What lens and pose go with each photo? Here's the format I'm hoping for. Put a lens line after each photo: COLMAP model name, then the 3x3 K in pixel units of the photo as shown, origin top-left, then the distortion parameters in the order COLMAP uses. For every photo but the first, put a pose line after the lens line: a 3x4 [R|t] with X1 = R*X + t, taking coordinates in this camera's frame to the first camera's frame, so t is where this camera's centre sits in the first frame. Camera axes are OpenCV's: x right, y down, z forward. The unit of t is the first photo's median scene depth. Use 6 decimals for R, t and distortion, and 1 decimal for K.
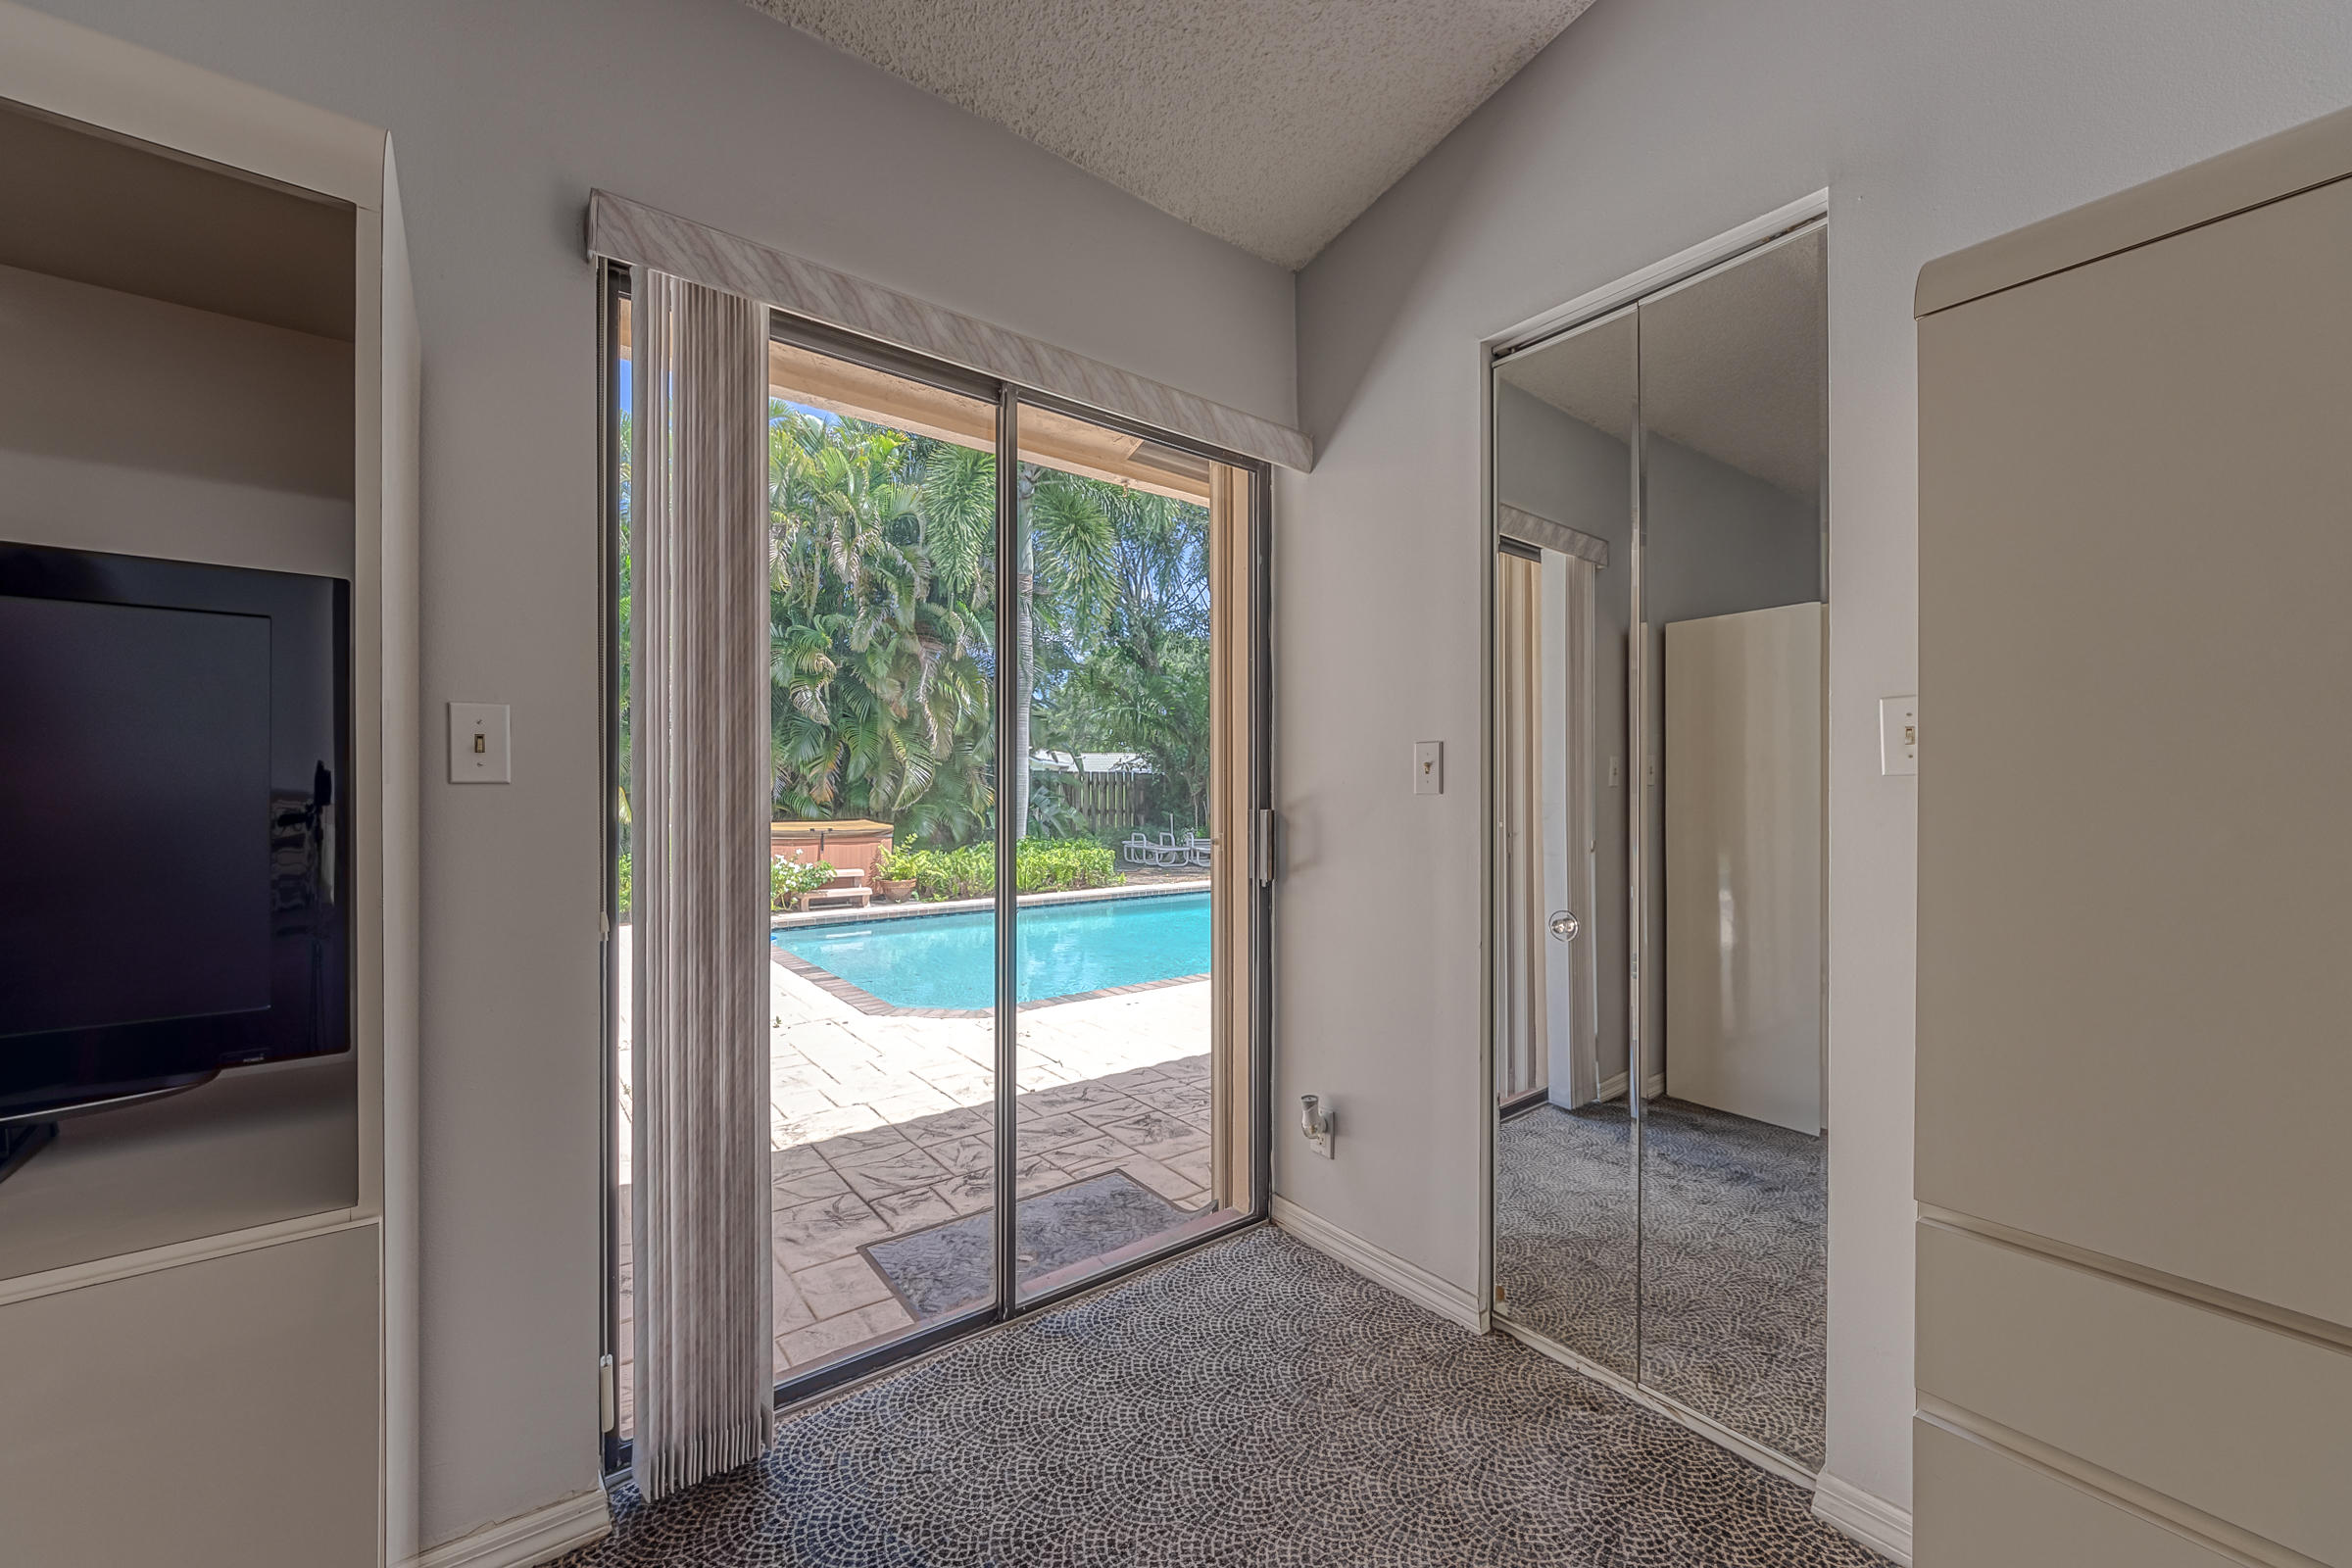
lens RADIAL K [[916.0, 0, 1176.5], [0, 916.0, 790.6], [0, 0, 1]] dist [0.000488, -0.000426]
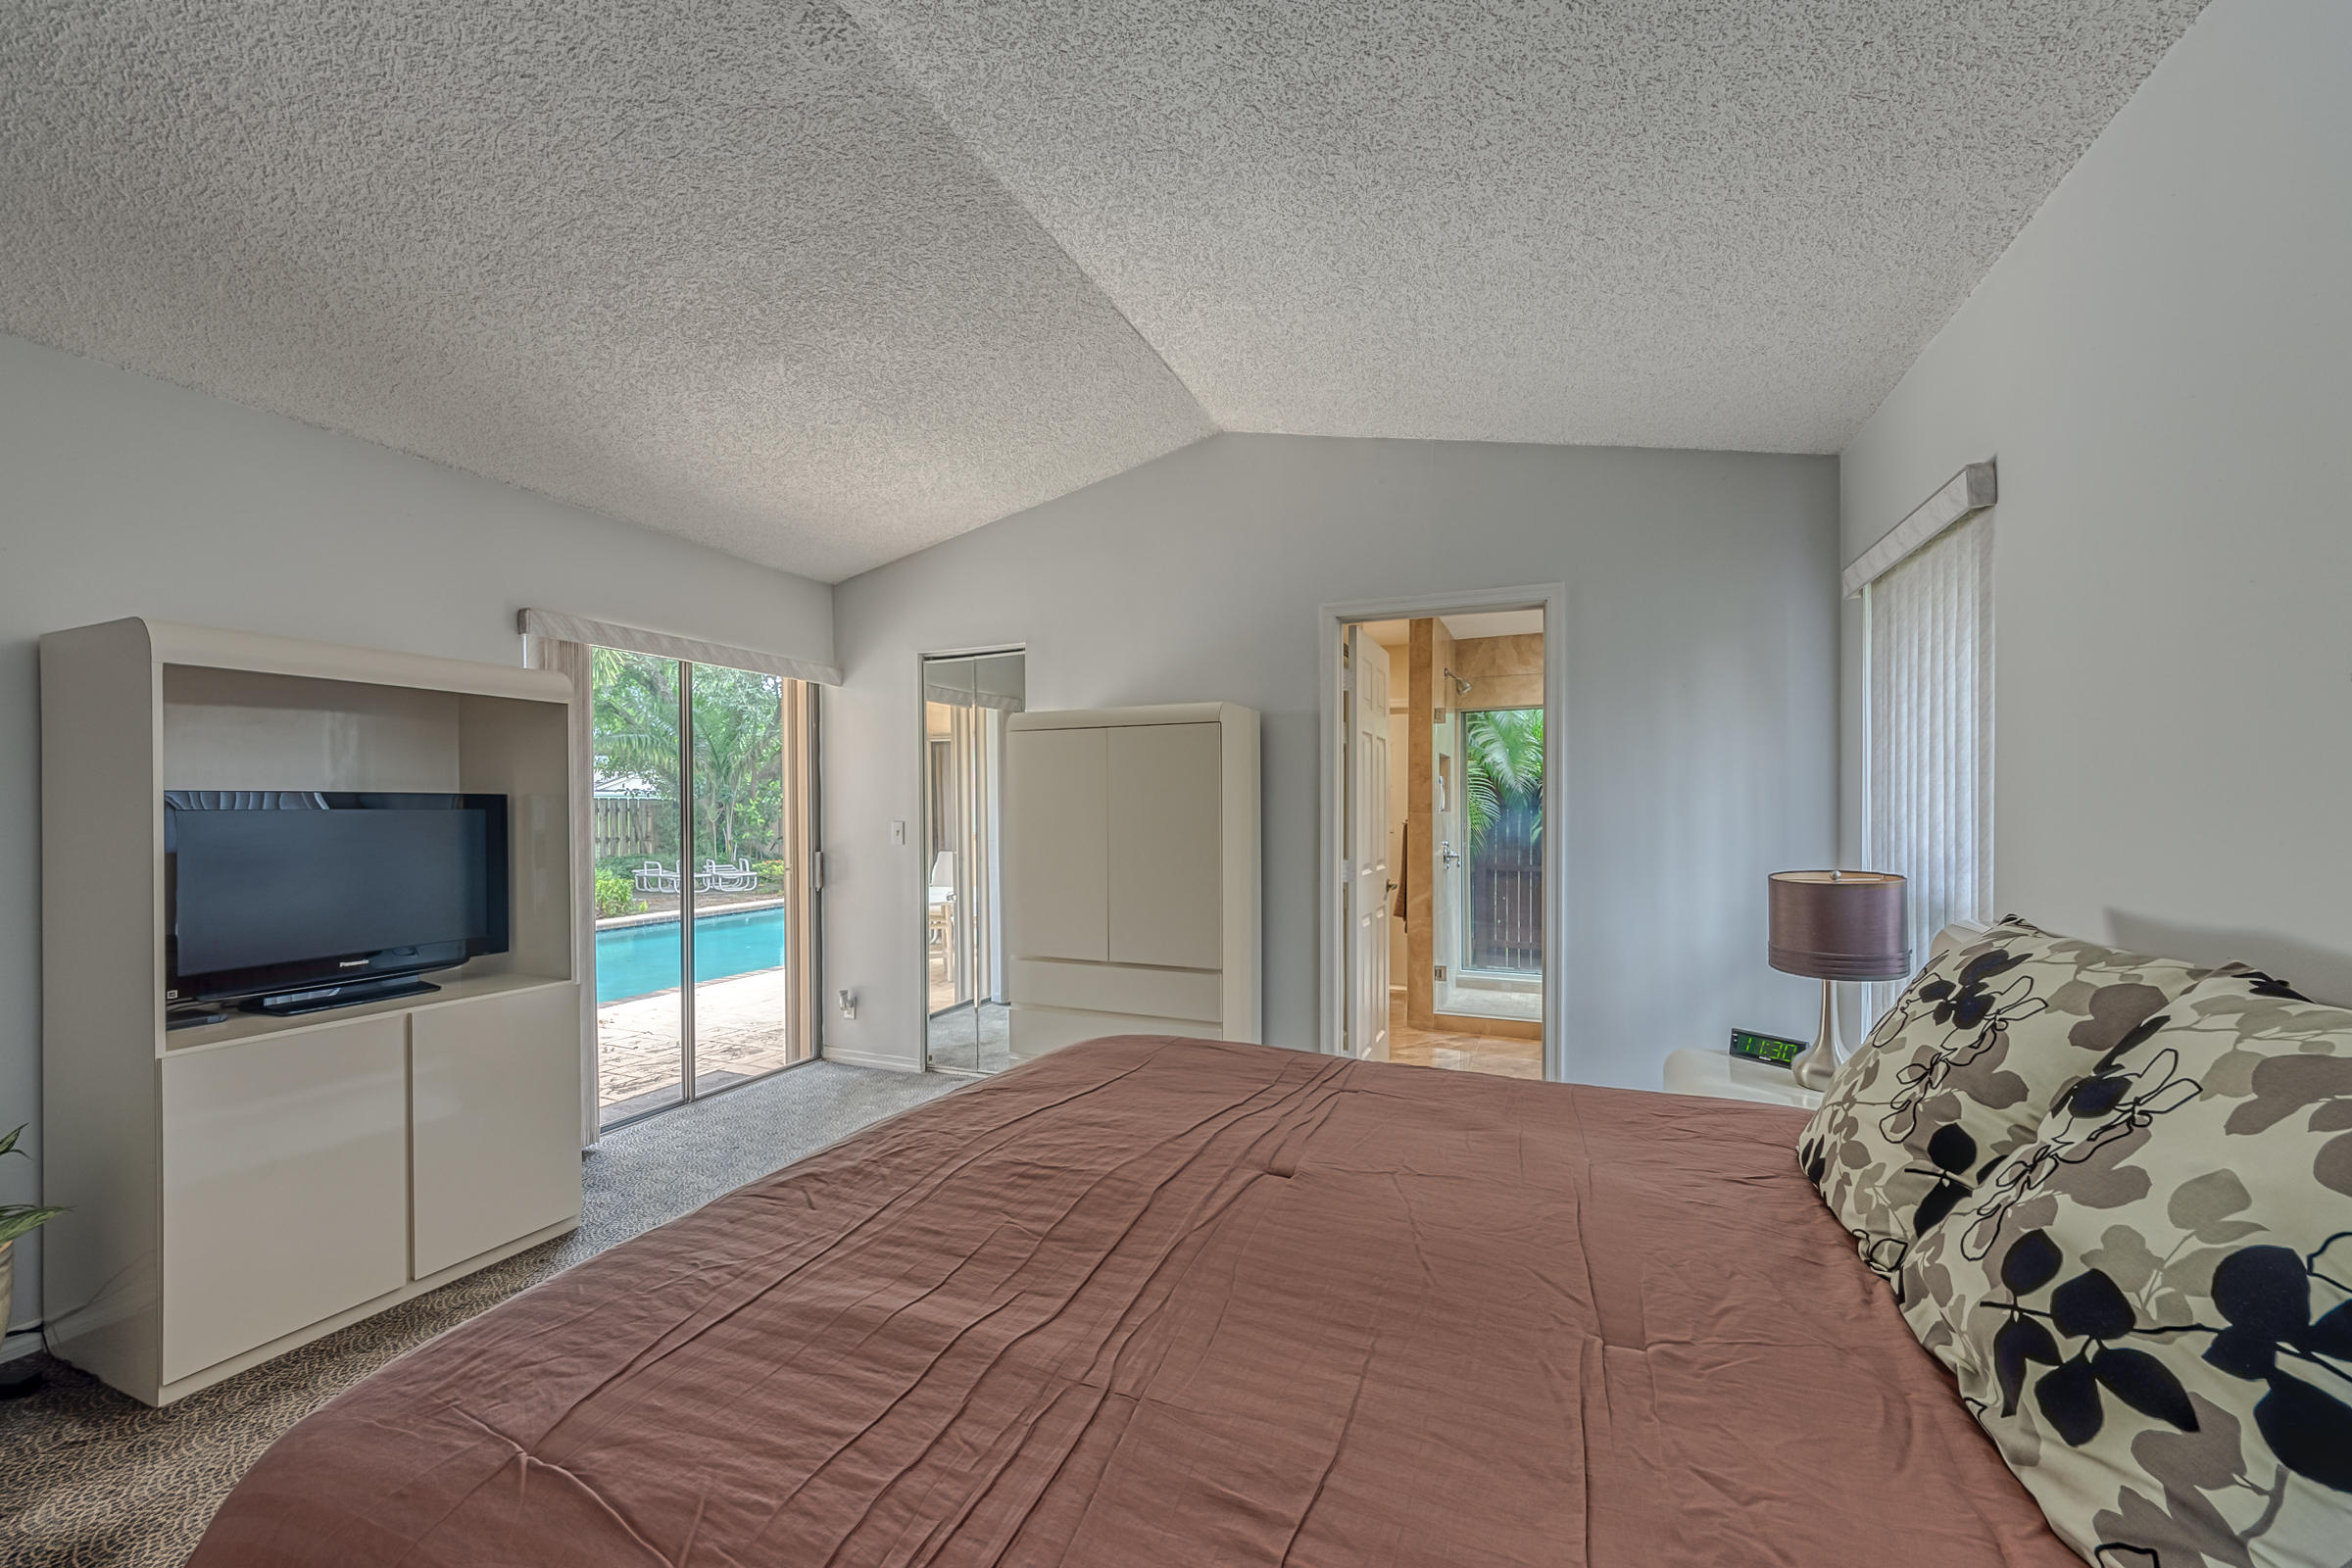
lens RADIAL K [[916.0, 0, 1179.5], [0, 916.0, 809.8], [0, 0, 1]] dist [0.000488, -0.000426]
pose [[0.873499, -0.008572, 0.486750, -0.185005], [0.007430, 0.999963, 0.004277, -0.073932], [-0.486768, -0.000120, 0.873531, -1.120132]]
